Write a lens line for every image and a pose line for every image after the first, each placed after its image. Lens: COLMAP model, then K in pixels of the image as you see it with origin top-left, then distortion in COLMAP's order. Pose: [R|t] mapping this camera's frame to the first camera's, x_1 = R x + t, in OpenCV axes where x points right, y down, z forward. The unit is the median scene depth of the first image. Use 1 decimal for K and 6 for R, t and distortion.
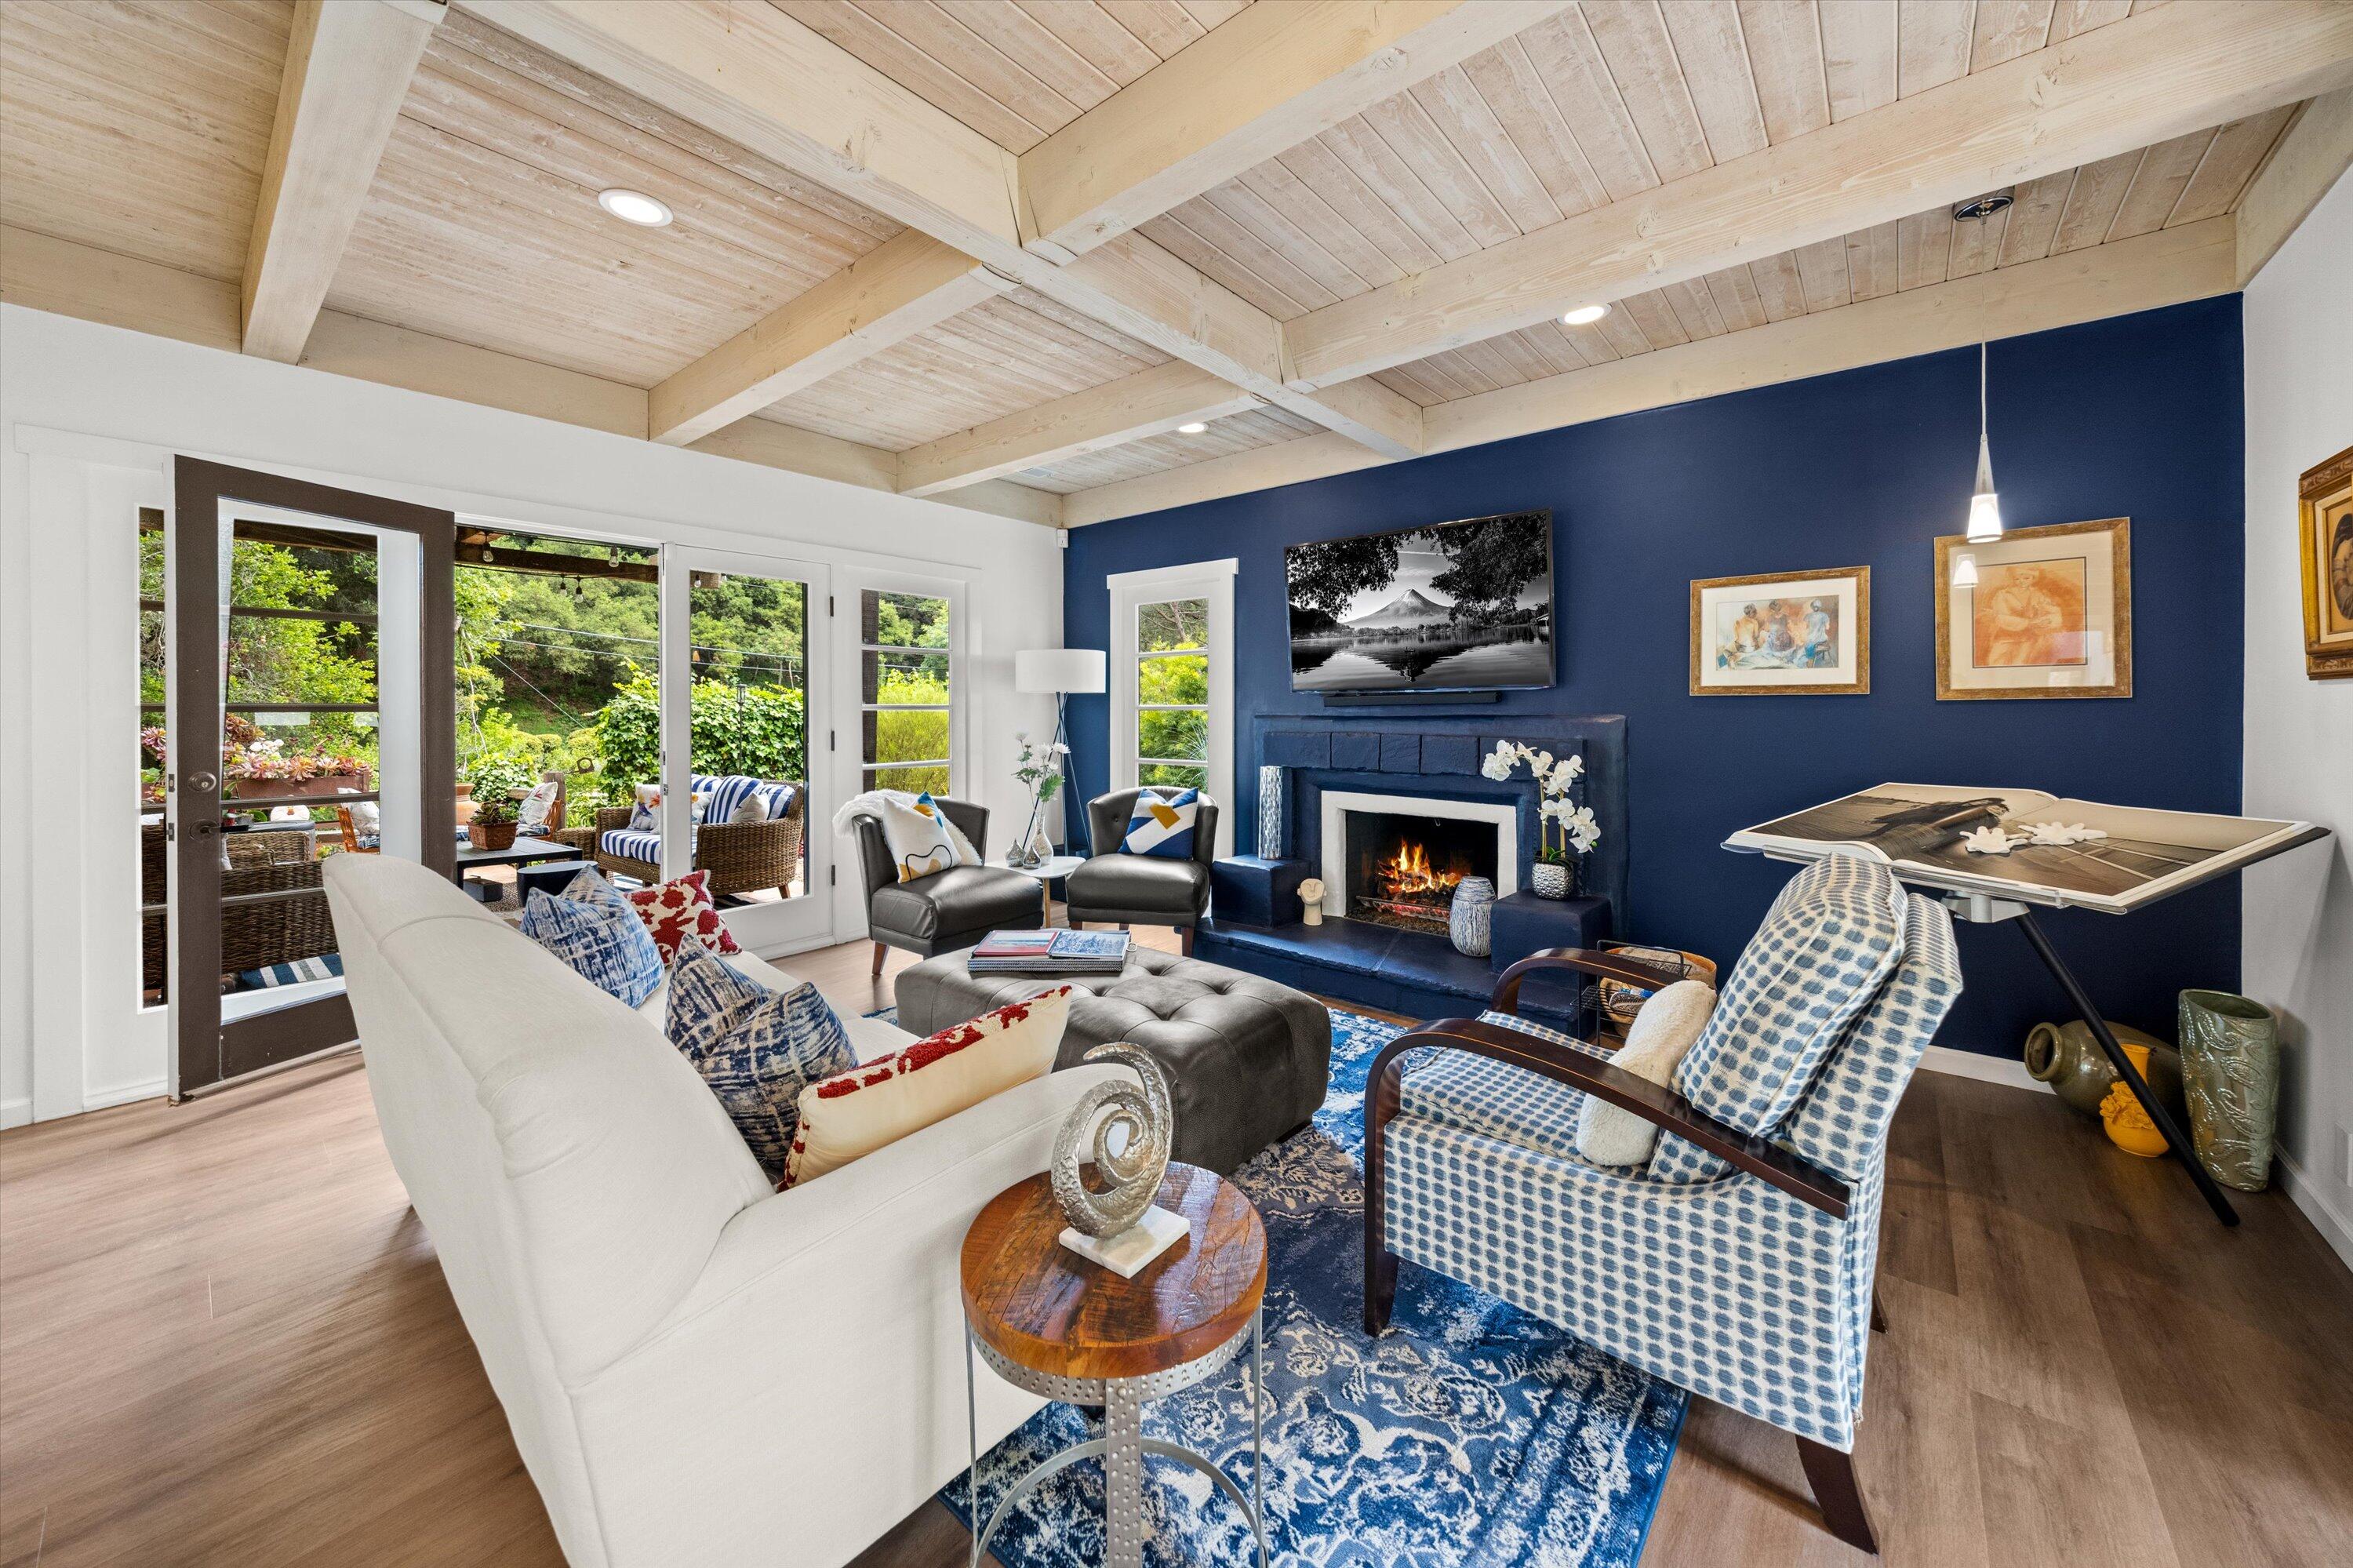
lens RADIAL K [[848.1, 0, 1188.2], [0, 848.1, 714.8], [0, 0, 1]] dist [-0.002608, -0.000007]
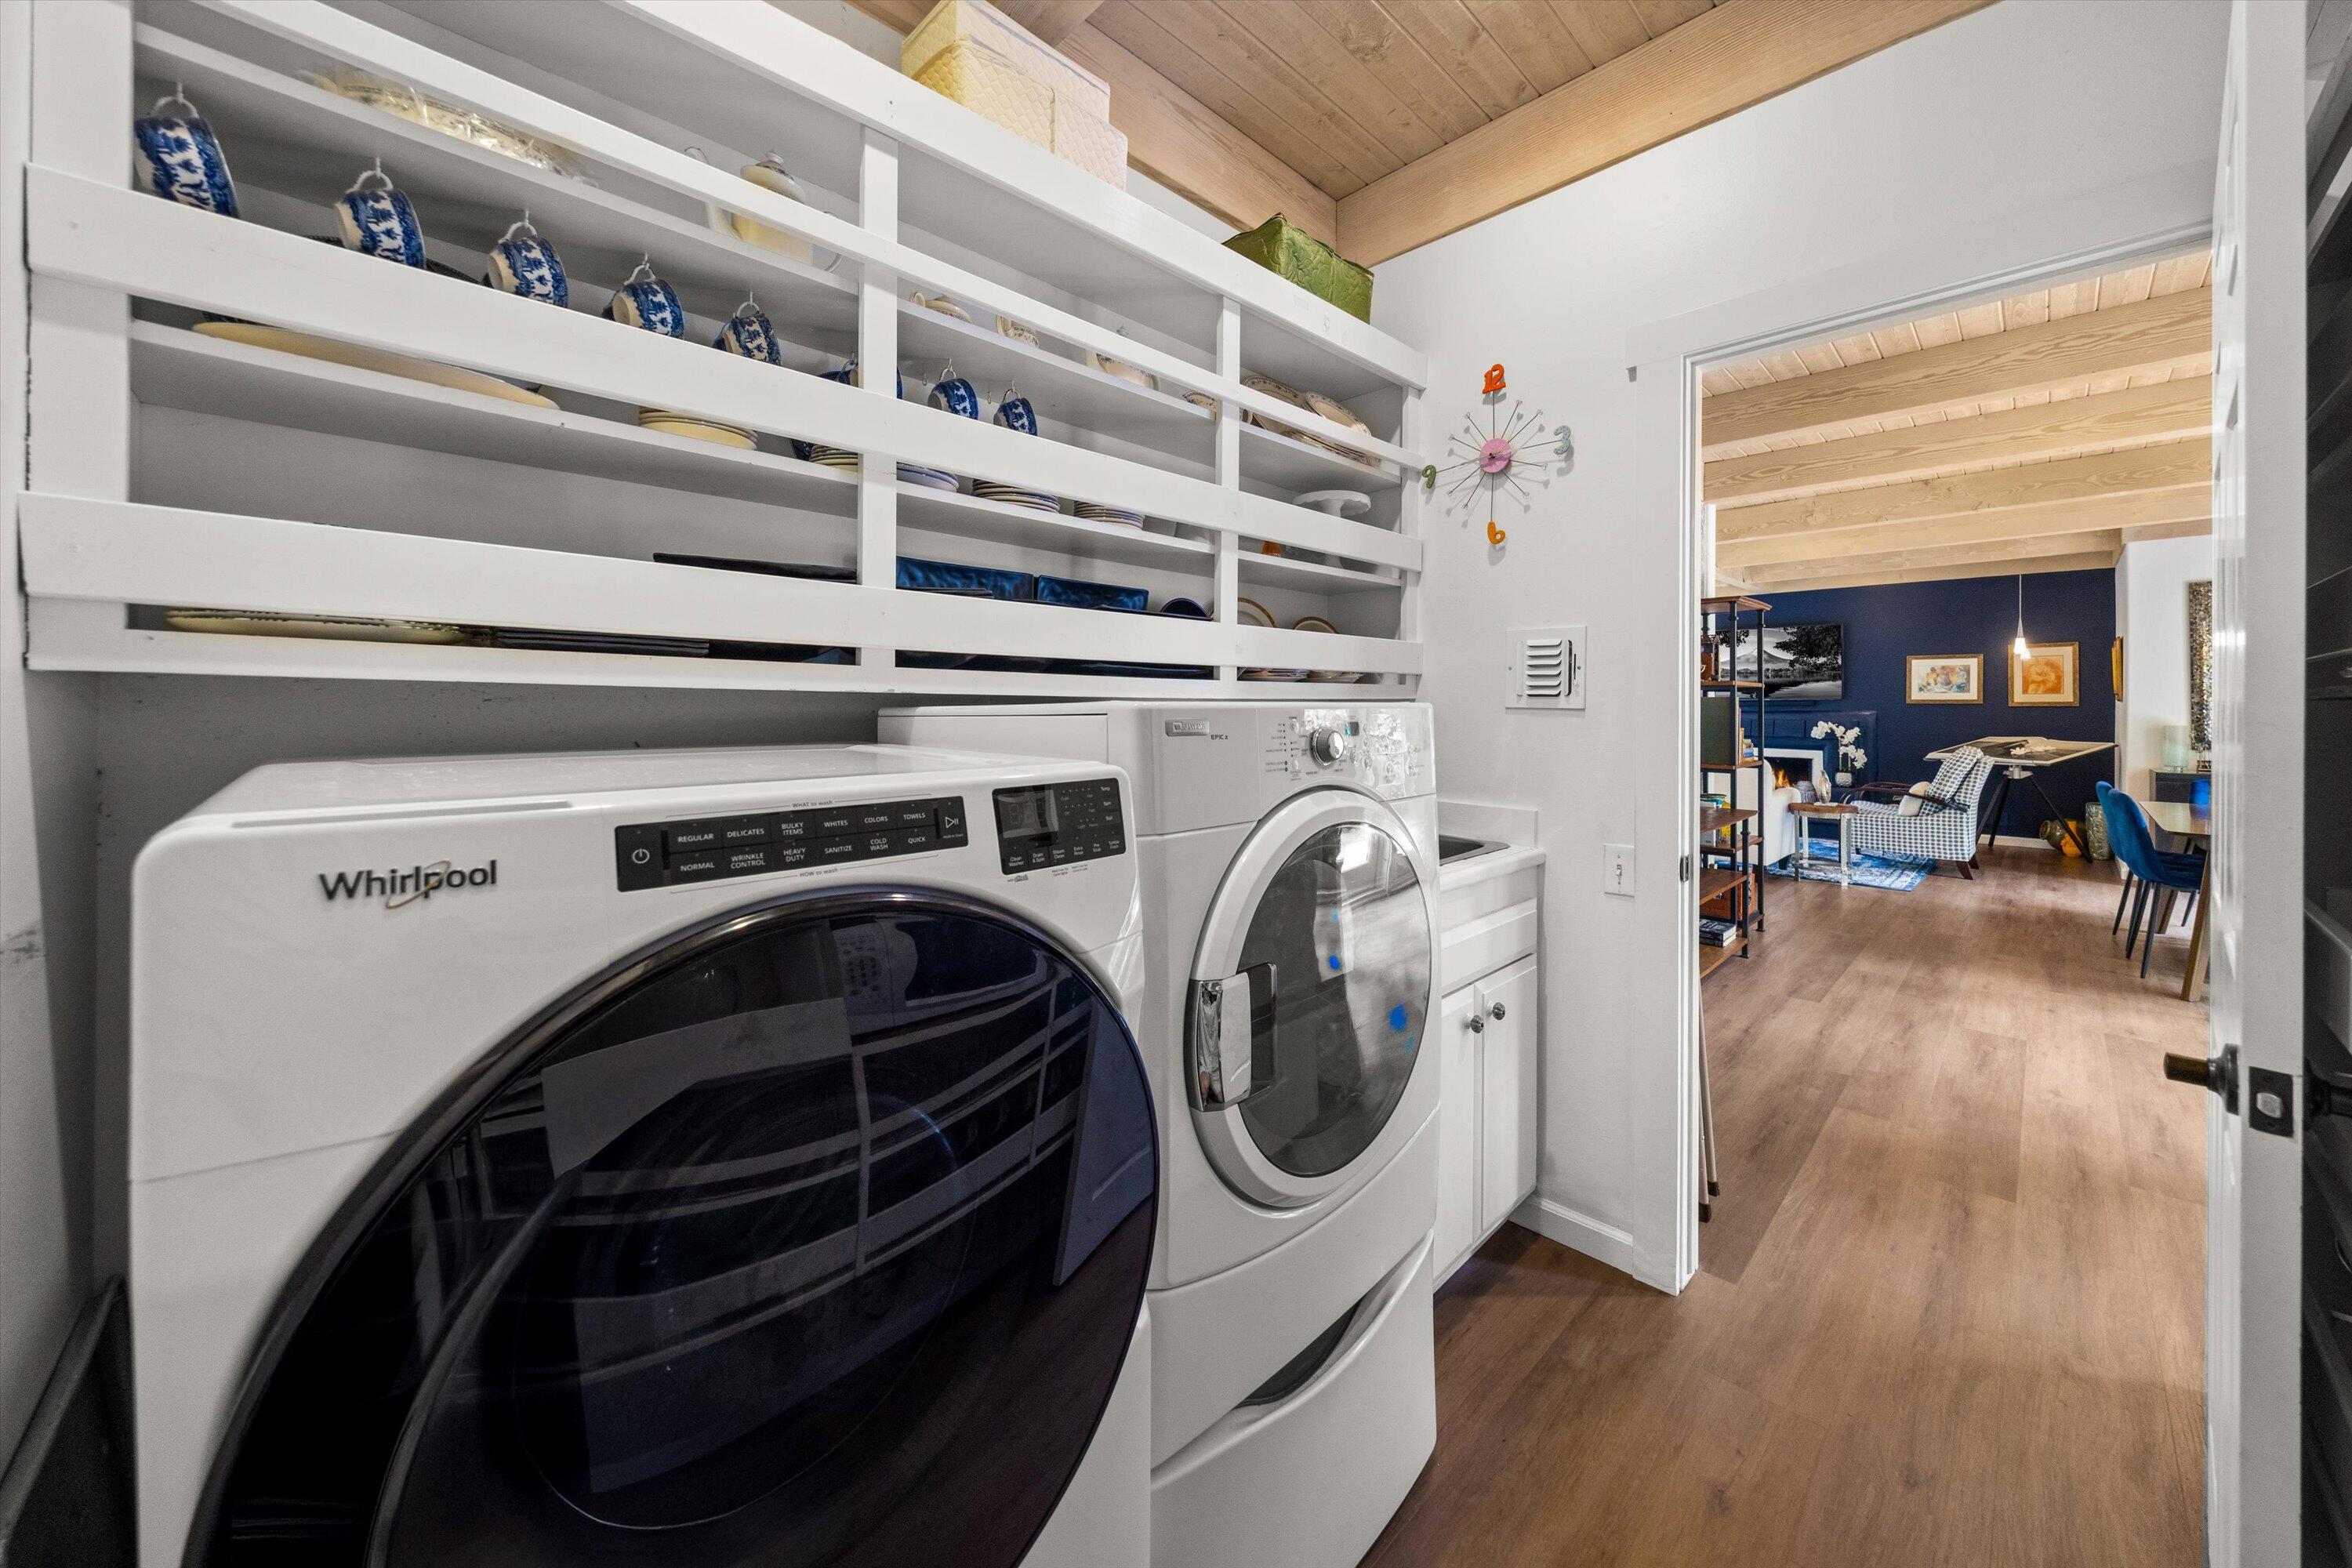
lens RADIAL K [[847.7, 0, 1236.6], [0, 847.7, 707.6], [0, 0, 1]] dist [-0.002608, -0.000007]
pose [[0.997454, 0.006499, -0.071019, -1.149482], [-0.006862, 0.999965, -0.004866, 0.014887], [0.070985, 0.005341, 0.997463, -1.556178]]
